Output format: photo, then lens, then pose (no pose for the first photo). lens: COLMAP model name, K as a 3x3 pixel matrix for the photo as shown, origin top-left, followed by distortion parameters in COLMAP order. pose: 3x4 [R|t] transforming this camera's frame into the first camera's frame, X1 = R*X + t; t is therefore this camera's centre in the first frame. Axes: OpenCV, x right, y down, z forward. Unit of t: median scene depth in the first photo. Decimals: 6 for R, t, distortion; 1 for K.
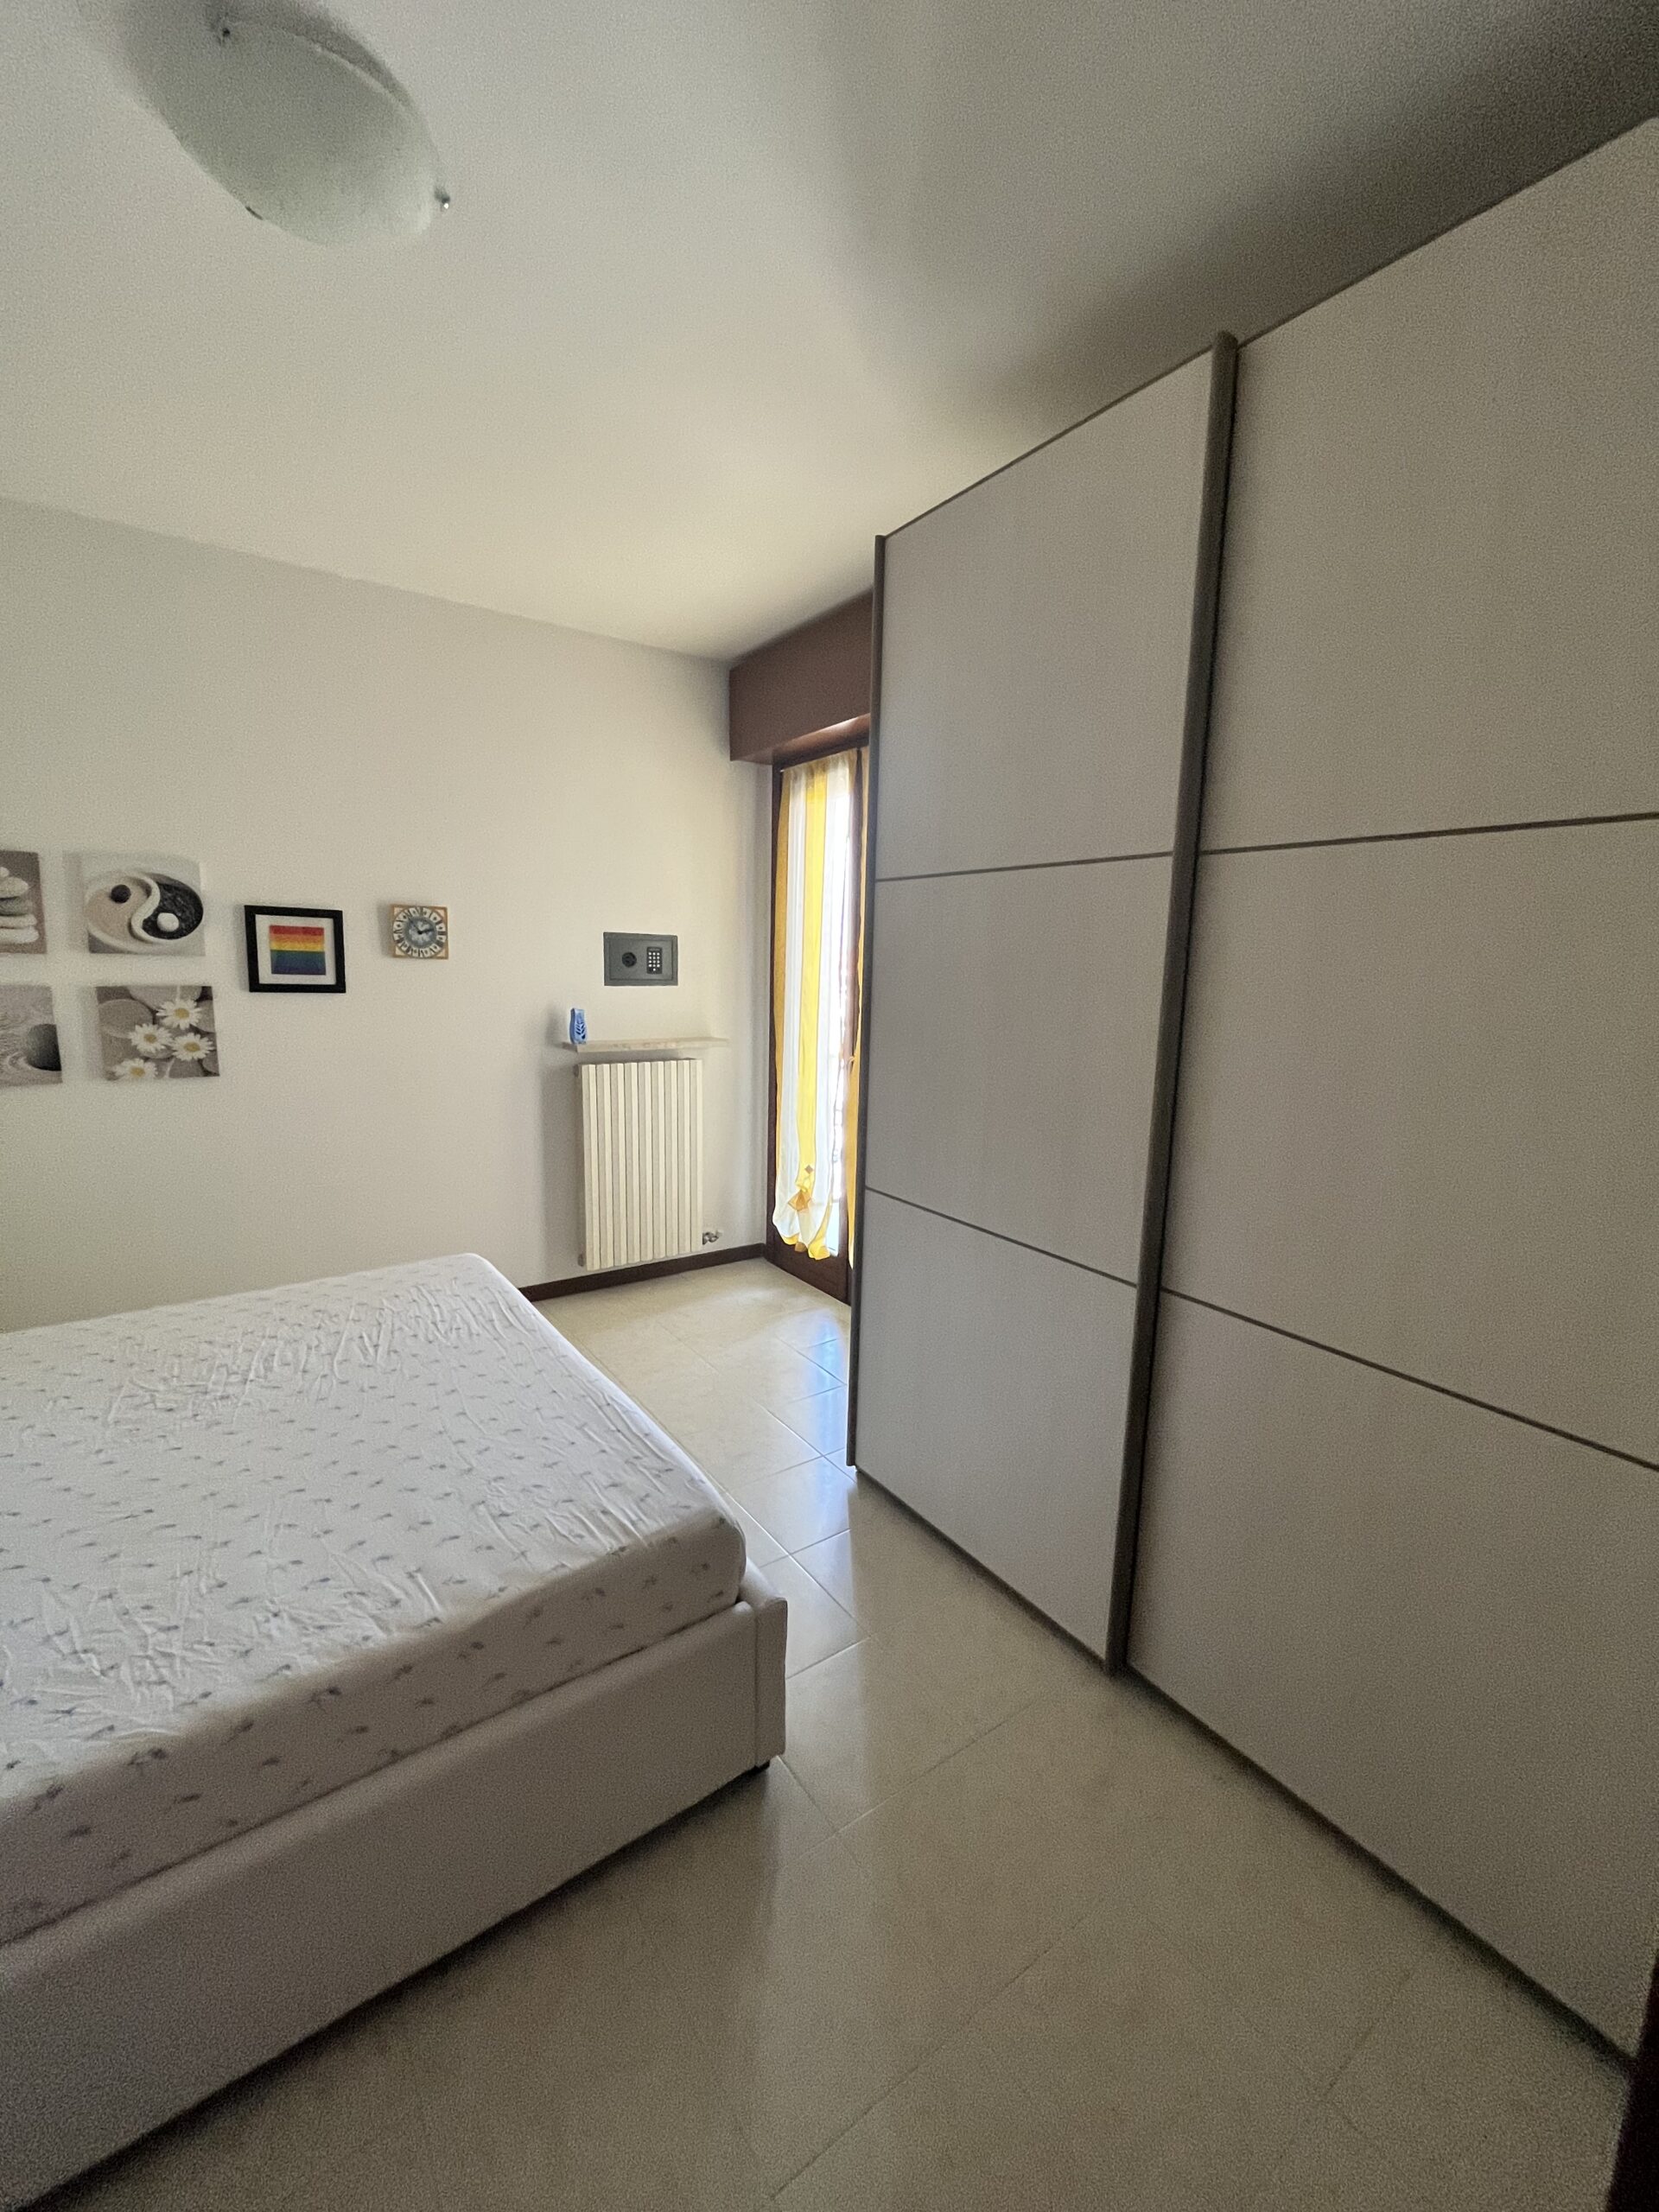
lens RADIAL K [[899.0, 0, 832.8], [0, 899.0, 1109.1], [0, 0, 1]] dist [-0.004850, 0.000455]
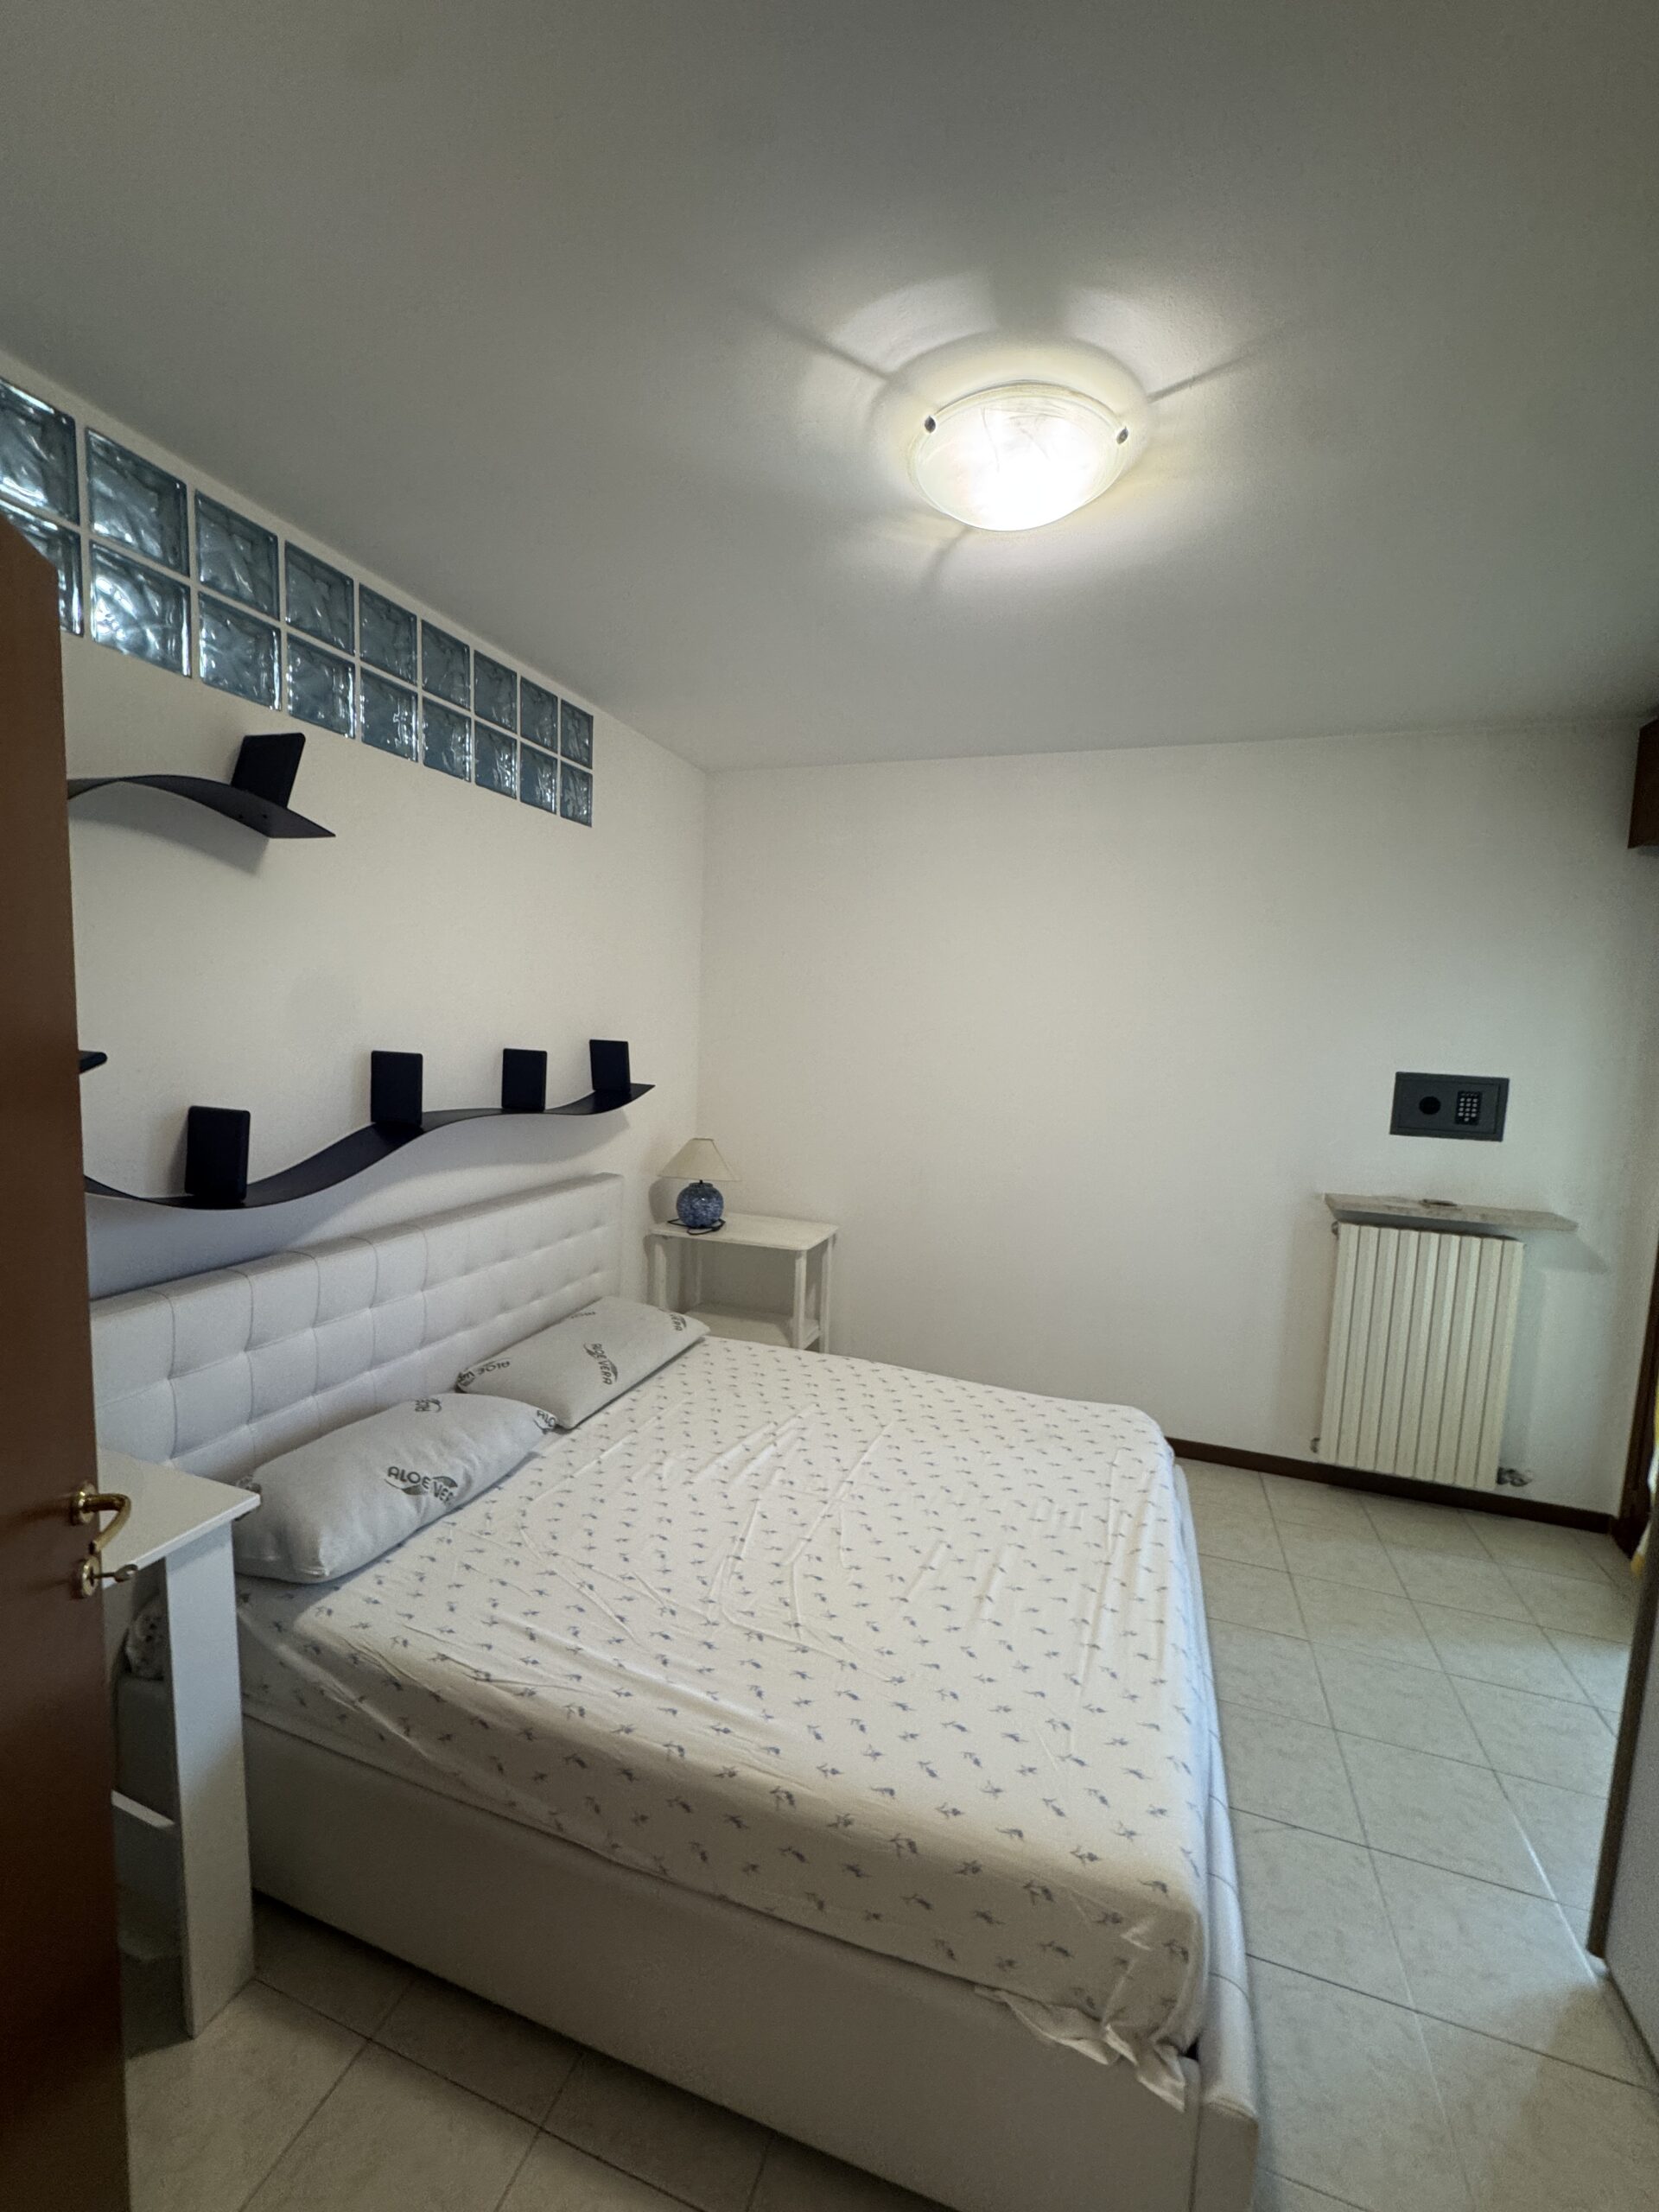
lens RADIAL K [[879.9, 0, 833.8], [0, 879.9, 1109.3], [0, 0, 1]] dist [-0.002741, 0.000411]
pose [[0.584683, 0.082335, -0.807073, 0.148479], [-0.157016, 0.987510, -0.013008, -0.093386], [0.795922, 0.134328, 0.590308, 0.122451]]
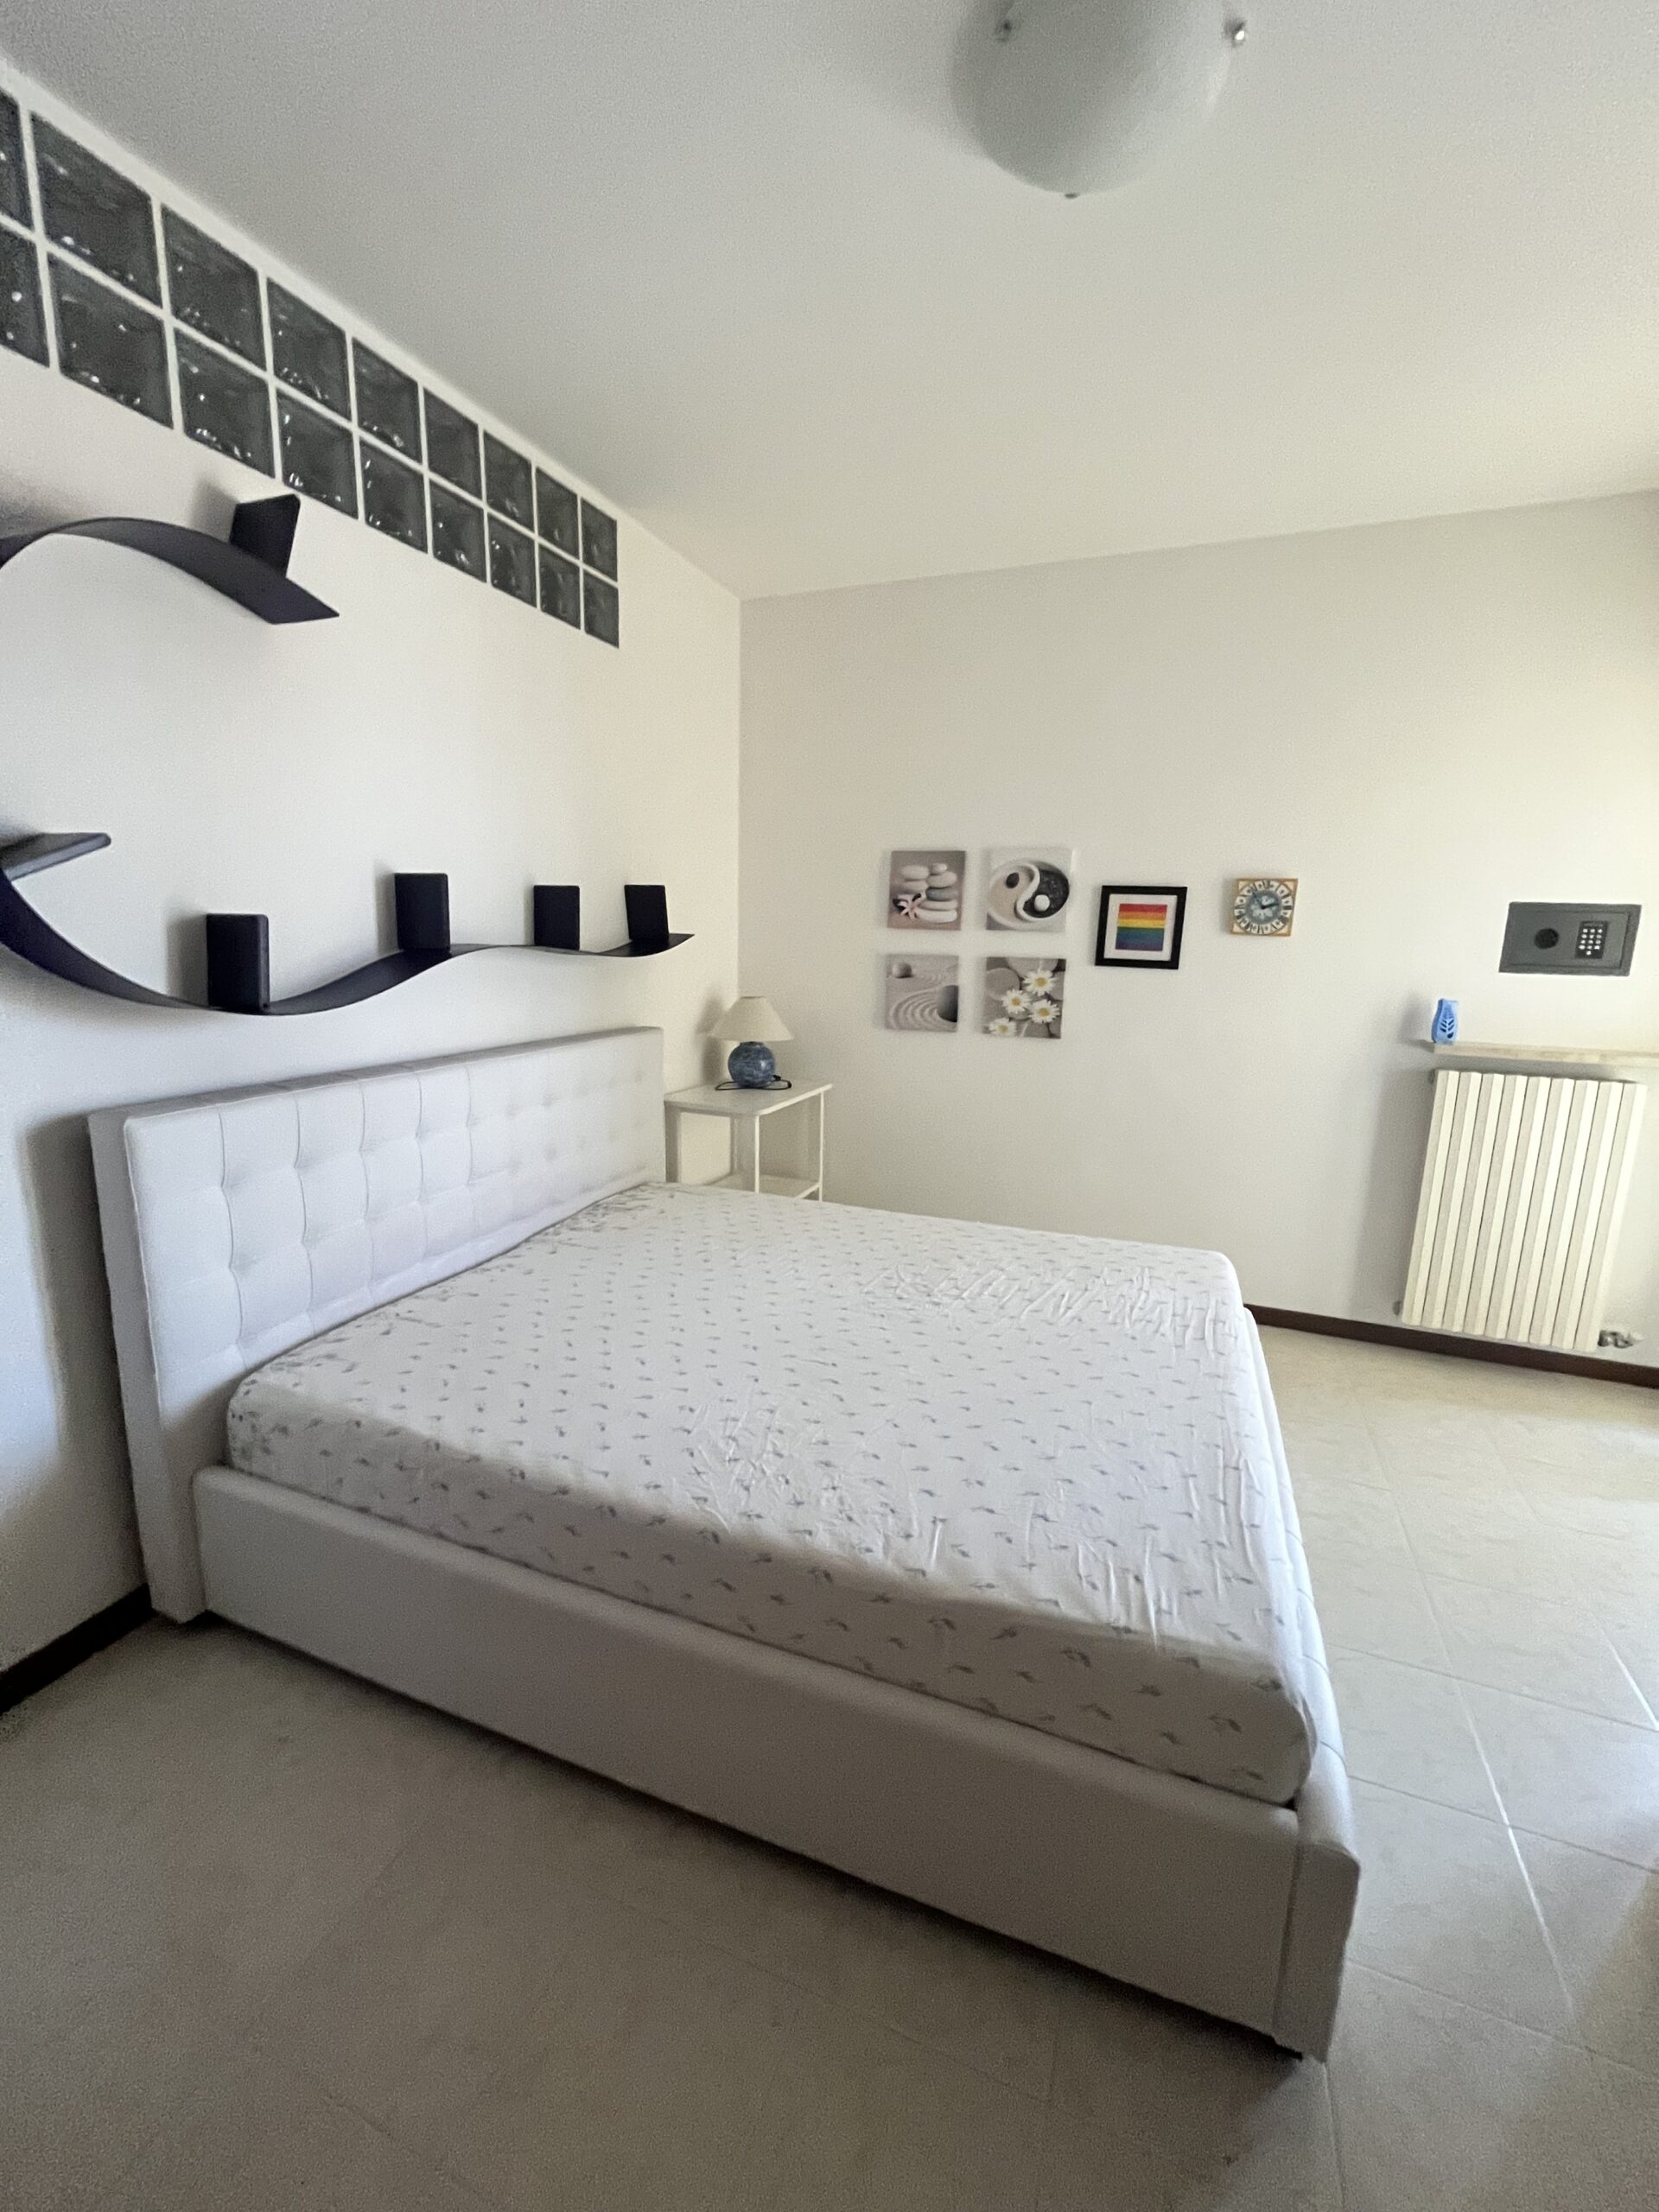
lens RADIAL K [[899.0, 0, 835.3], [0, 899.0, 1106.1], [0, 0, 1]] dist [-0.004850, 0.000455]
pose [[0.545063, 0.150350, -0.824804, 0.119923], [-0.147392, 0.985651, 0.082268, -0.005159], [0.825338, 0.076728, 0.559402, 0.153082]]
